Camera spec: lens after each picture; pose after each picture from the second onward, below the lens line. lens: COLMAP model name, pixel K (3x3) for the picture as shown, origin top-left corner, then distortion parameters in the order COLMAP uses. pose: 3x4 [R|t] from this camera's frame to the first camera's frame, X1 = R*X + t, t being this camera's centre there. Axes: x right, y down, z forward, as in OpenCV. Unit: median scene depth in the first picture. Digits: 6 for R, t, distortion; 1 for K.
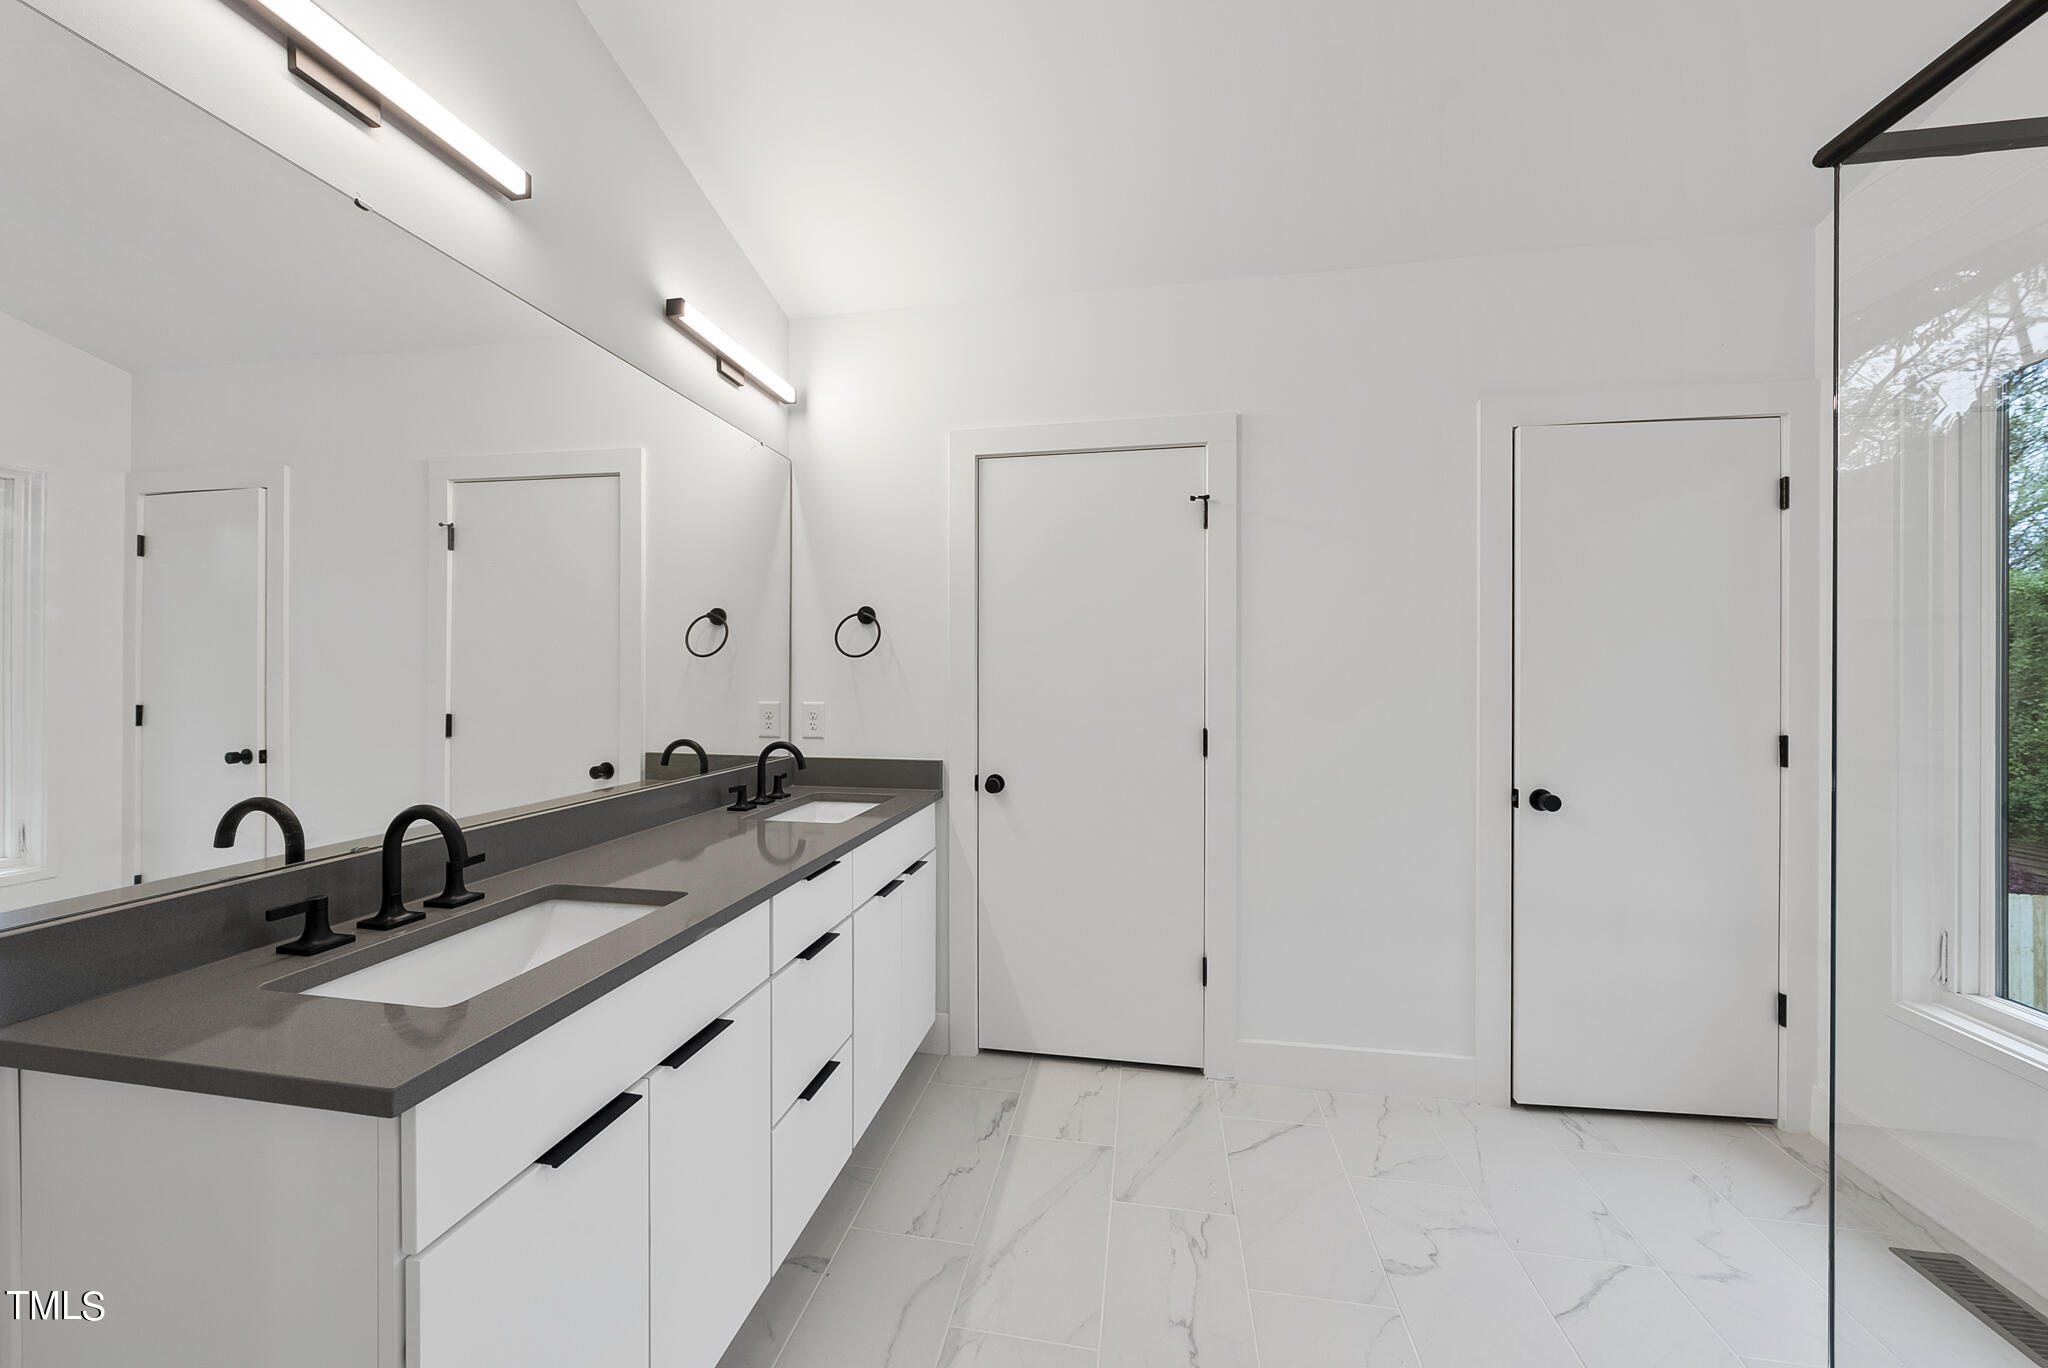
lens RADIAL K [[708.9, 0, 1084.8], [0, 708.9, 676.5], [0, 0, 1]] dist [-0.001989, 0.000303]
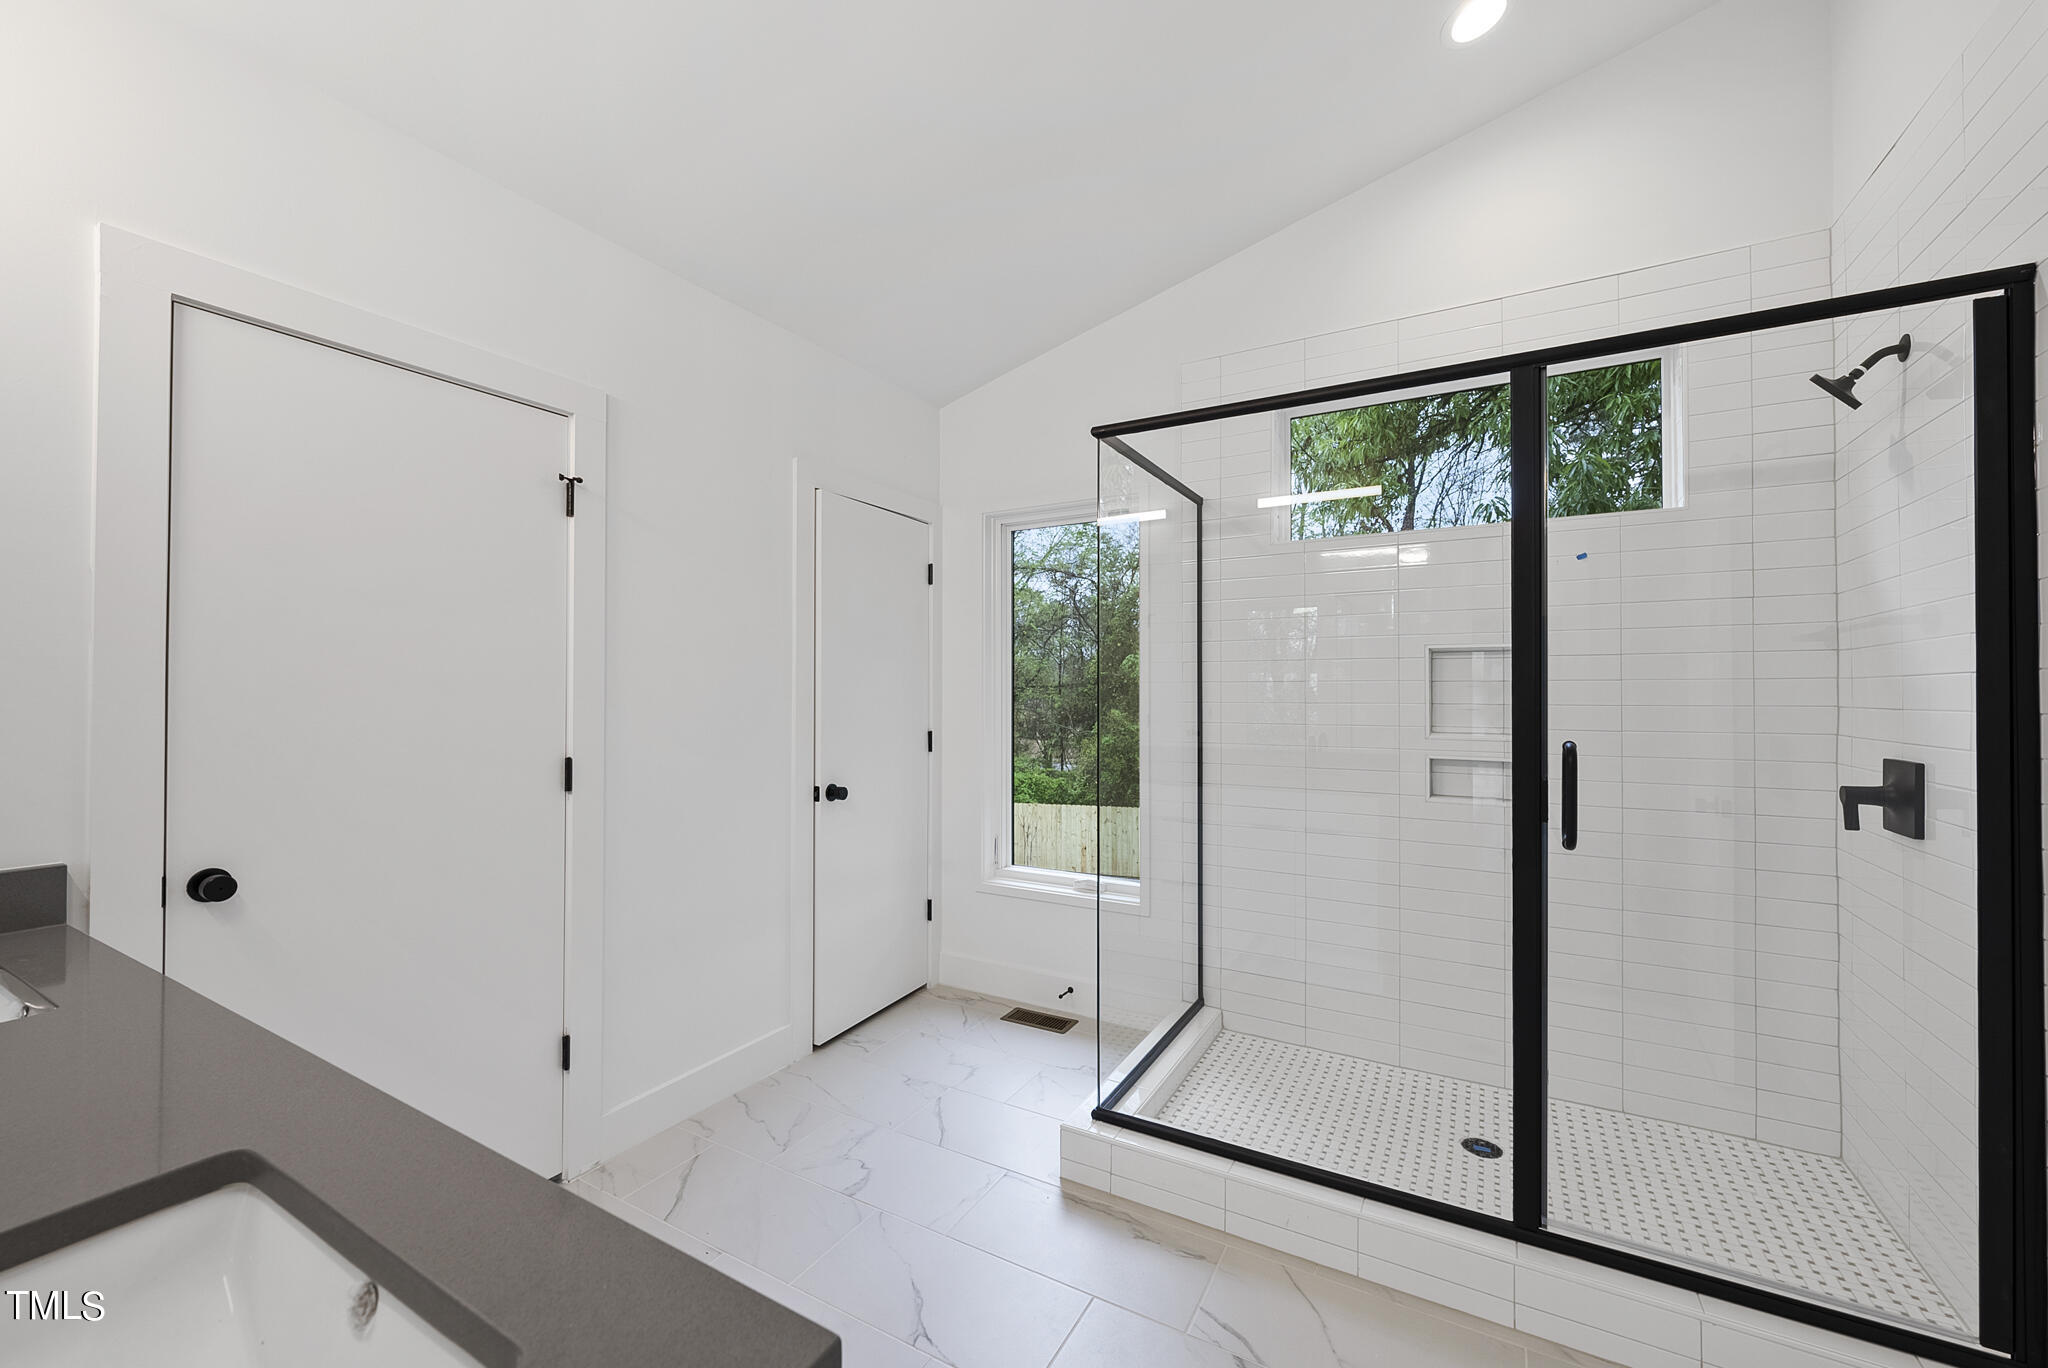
lens RADIAL K [[816.1, 0, 1003.8], [0, 816.1, 683.6], [0, 0, 1]] dist [0.000357, 0.000039]
pose [[0.367232, 0.004872, 0.930116, -0.572574], [-0.002818, 0.999988, -0.004125, -0.011759], [-0.930125, -0.001106, 0.367242, 0.193993]]
